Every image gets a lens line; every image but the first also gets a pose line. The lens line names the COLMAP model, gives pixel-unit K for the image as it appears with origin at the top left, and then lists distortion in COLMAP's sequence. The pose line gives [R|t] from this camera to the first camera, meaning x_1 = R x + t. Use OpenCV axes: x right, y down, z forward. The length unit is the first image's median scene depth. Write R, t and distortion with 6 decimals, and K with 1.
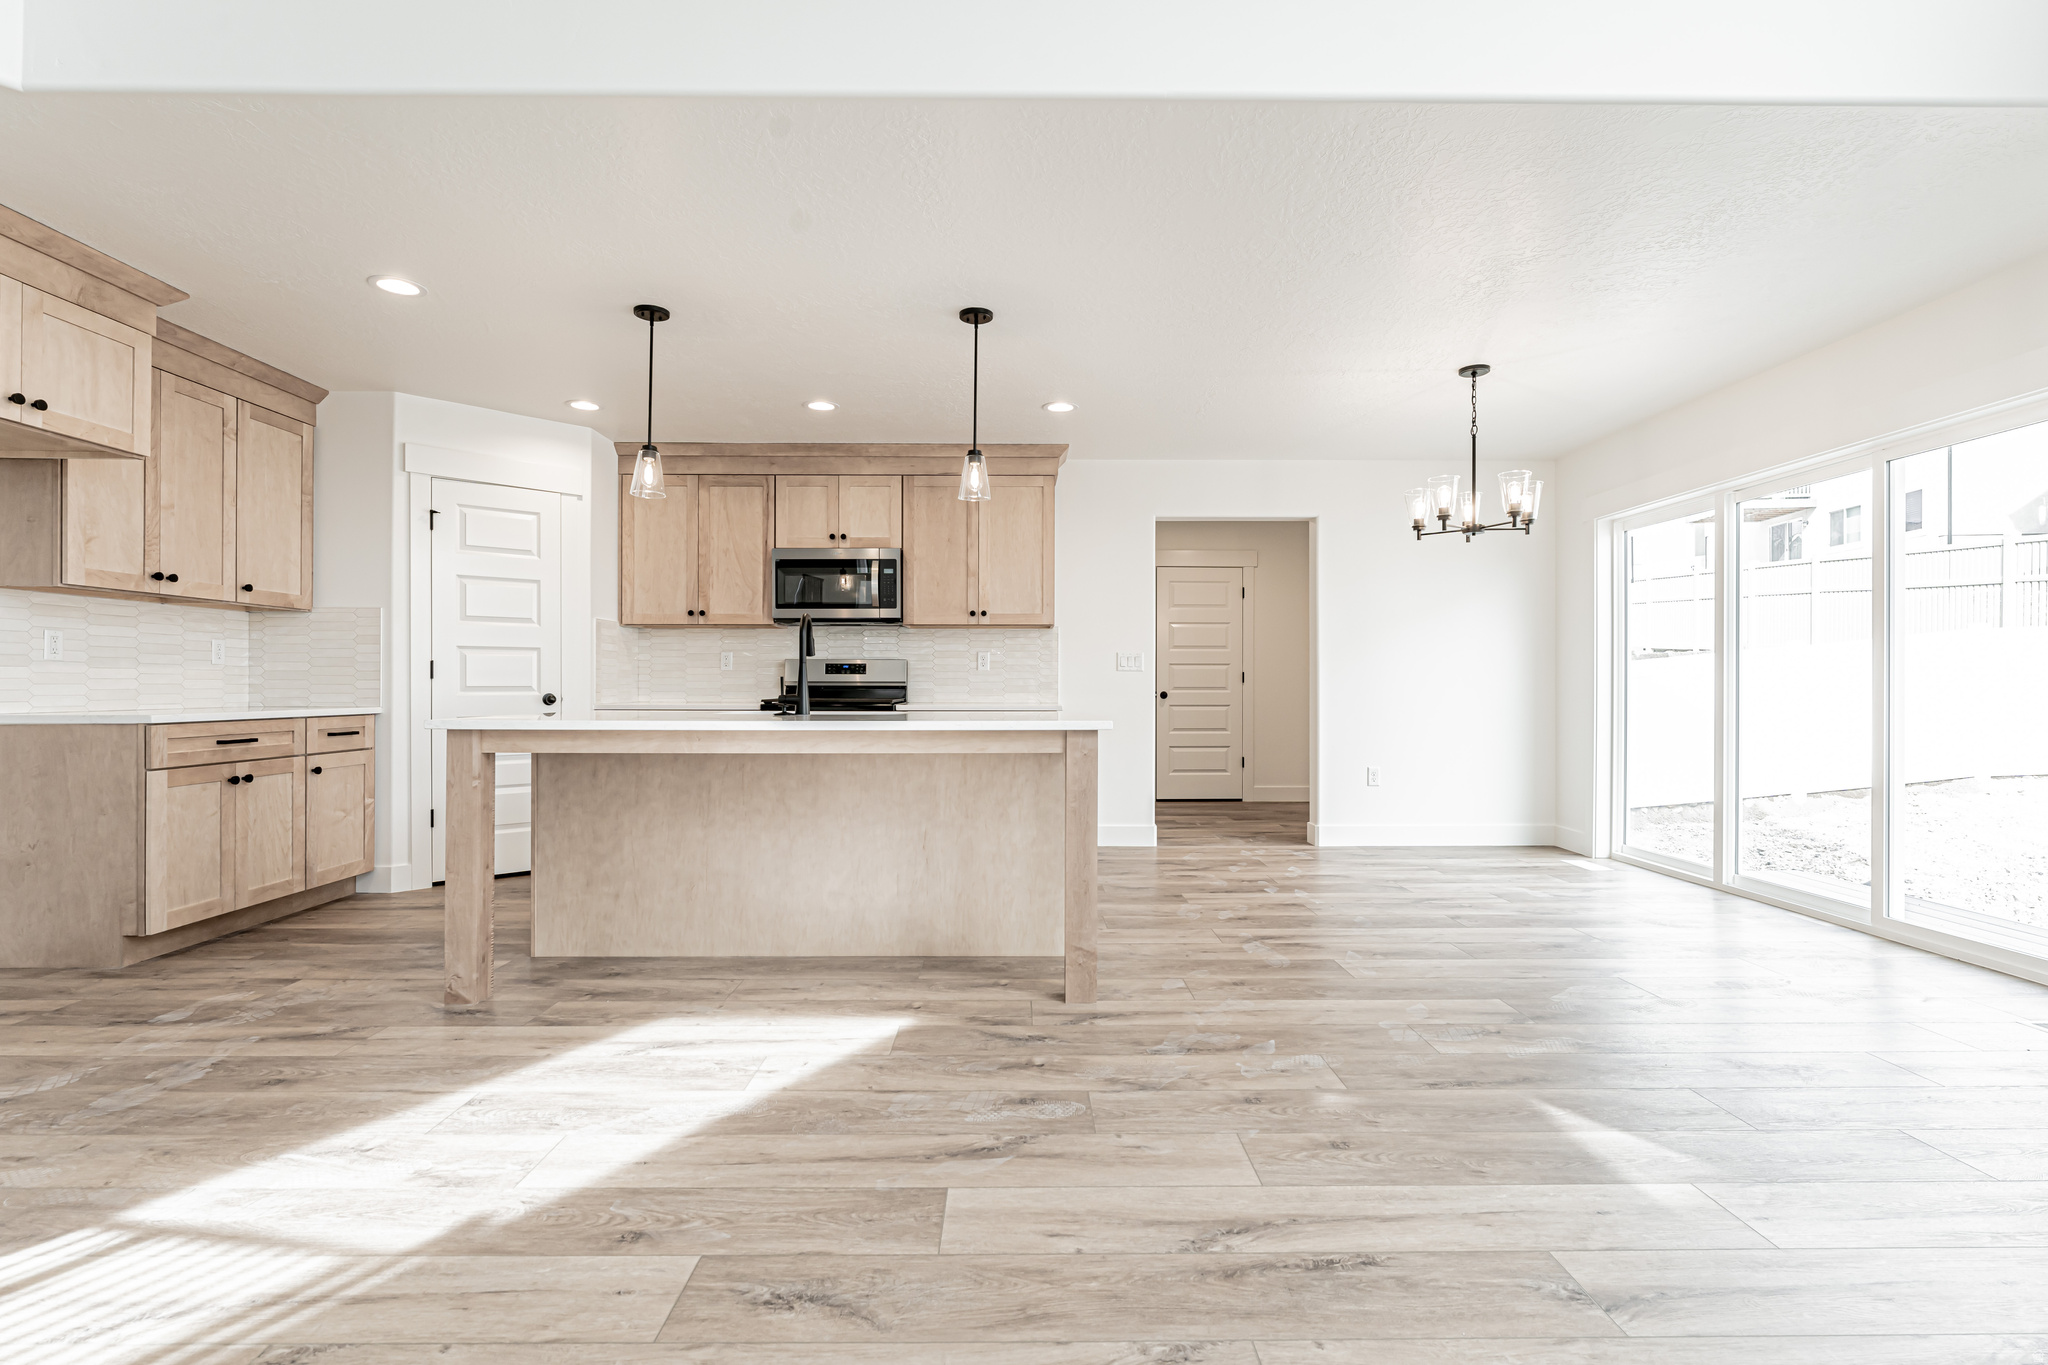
lens RADIAL K [[951.4, 0, 1024.0], [0, 951.4, 682.5], [0, 0, 1]] dist [-0.002413, -0.000361]
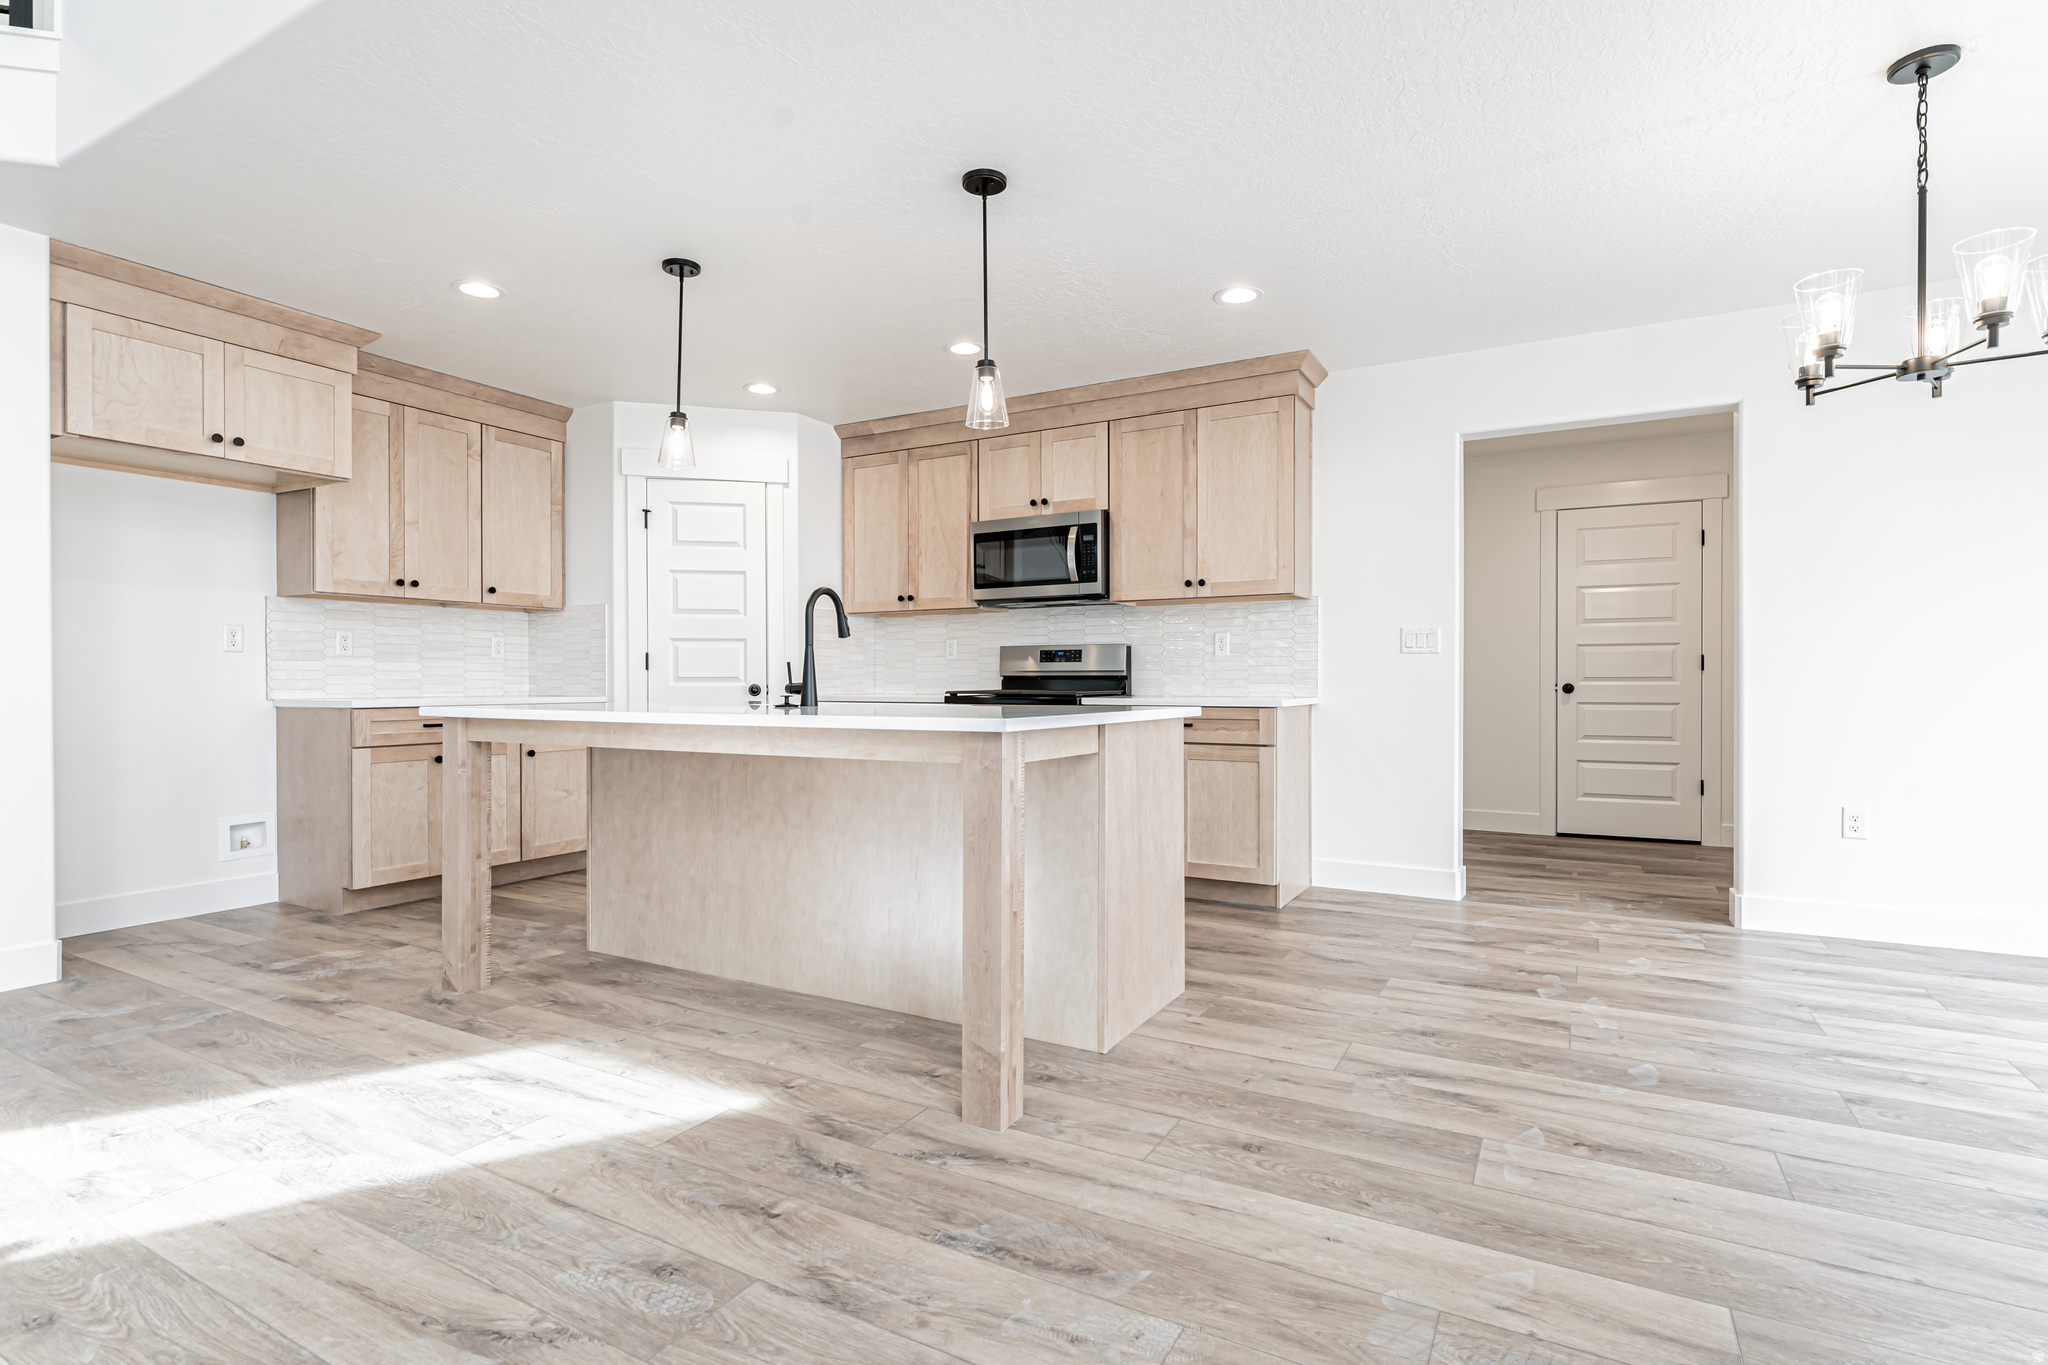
lens RADIAL K [[996.9, 0, 1024.0], [0, 996.9, 682.5], [0, 0, 1]] dist [-0.001806, 0.000110]
pose [[0.867671, -0.001785, -0.497136, 0.362304], [0.003938, 0.999987, 0.003282, 0.010177], [0.497123, -0.004805, 0.867667, 0.316398]]
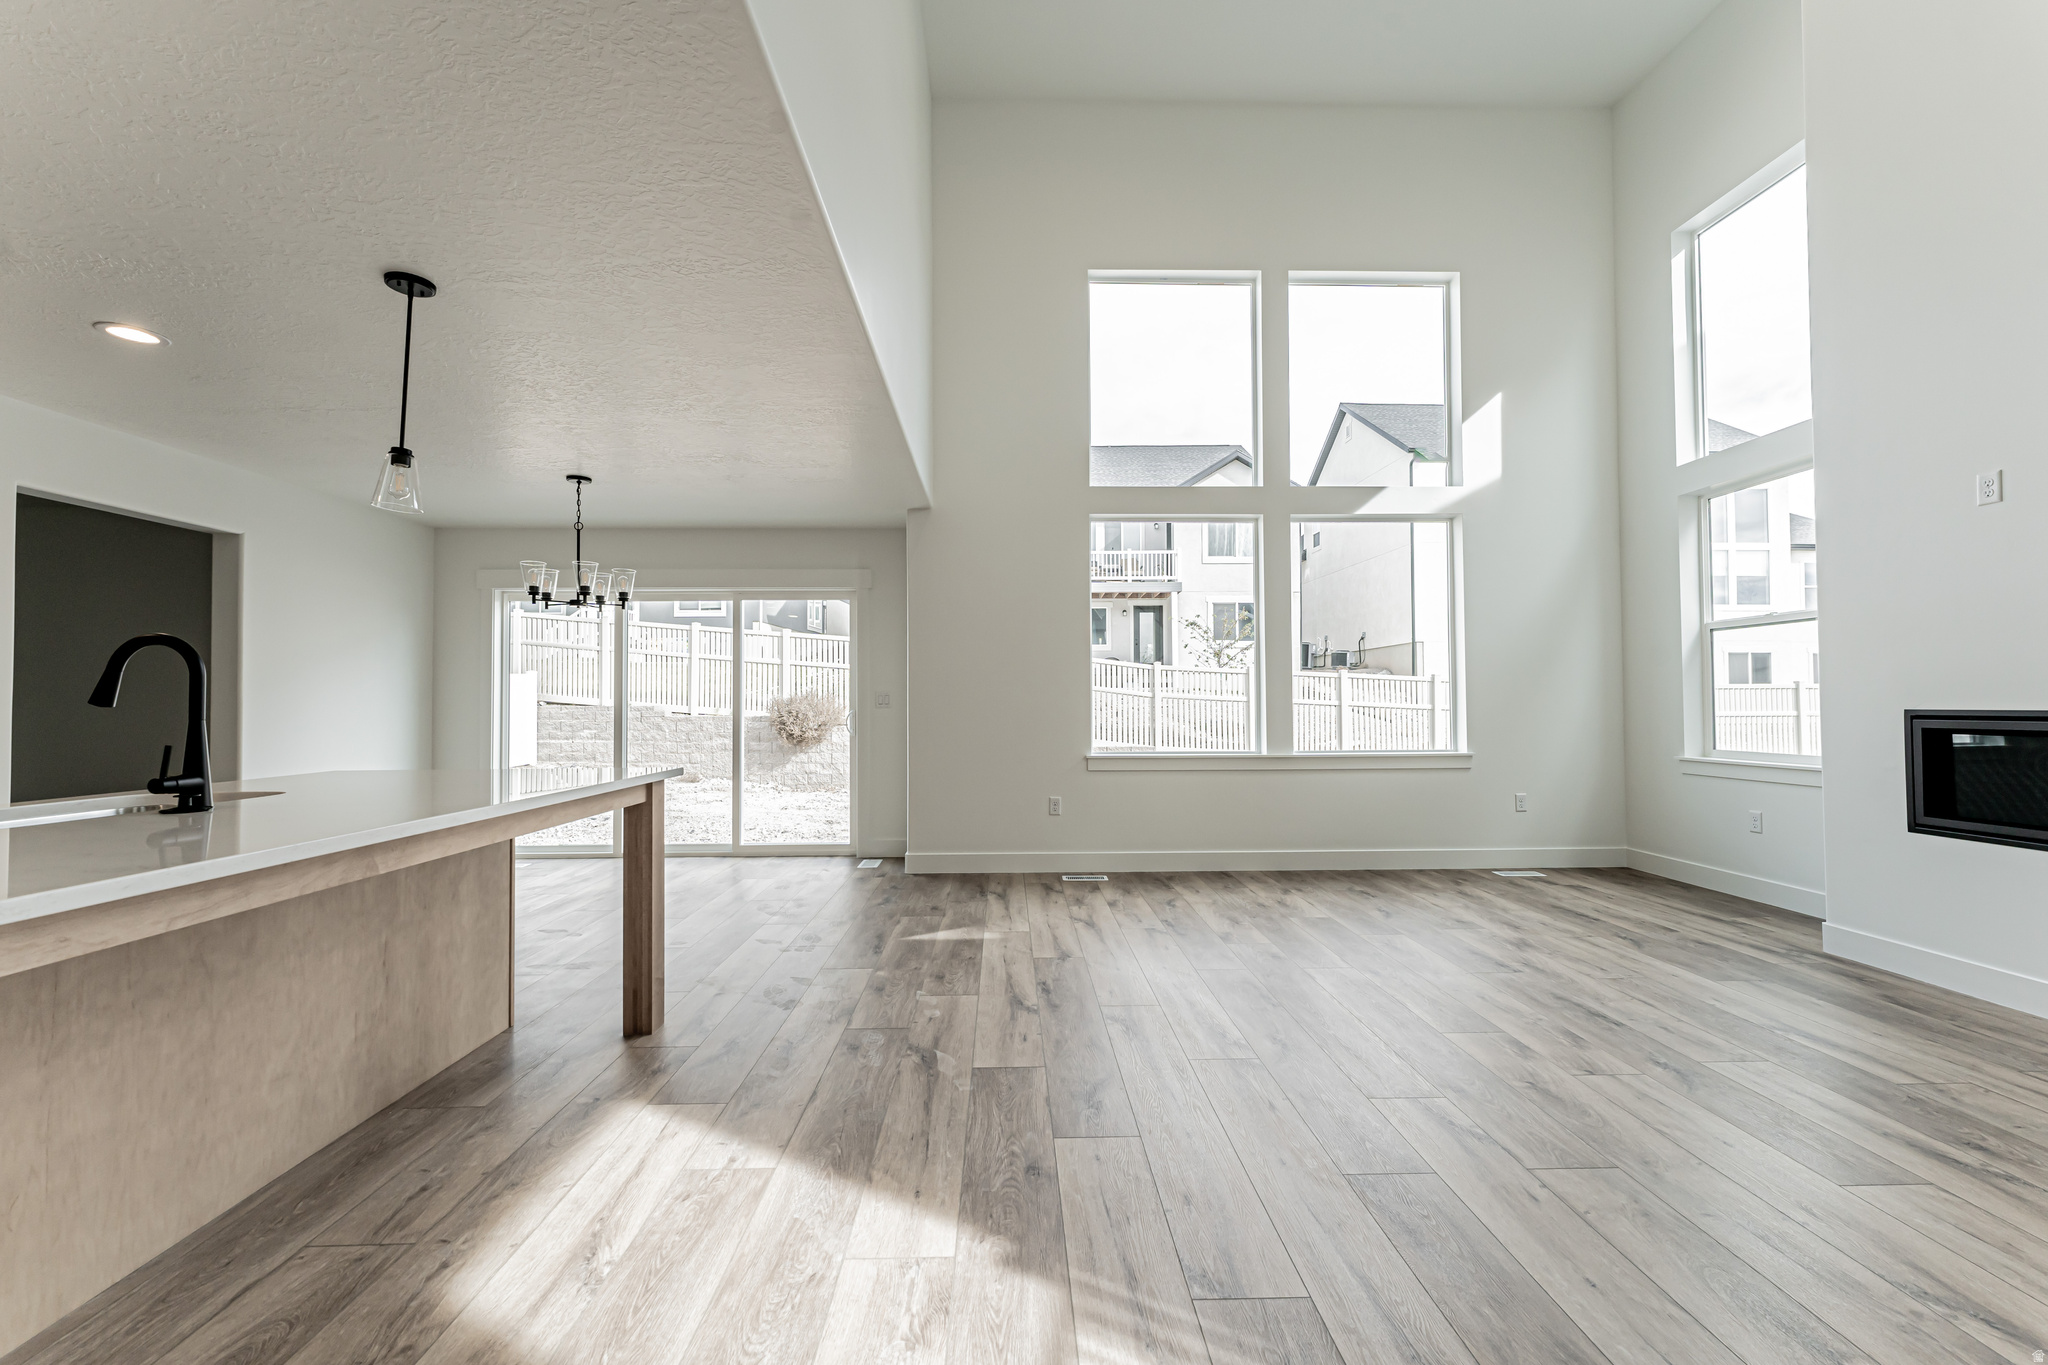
lens RADIAL K [[824.9, 0, 1024.0], [0, 824.9, 682.5], [0, 0, 1]] dist [-0.000994, -0.000107]
pose [[-0.014185, 0.025082, 0.999585, -0.730215], [0.005213, 0.999674, -0.025010, -0.026980], [-0.999886, 0.004856, -0.014311, 0.480853]]
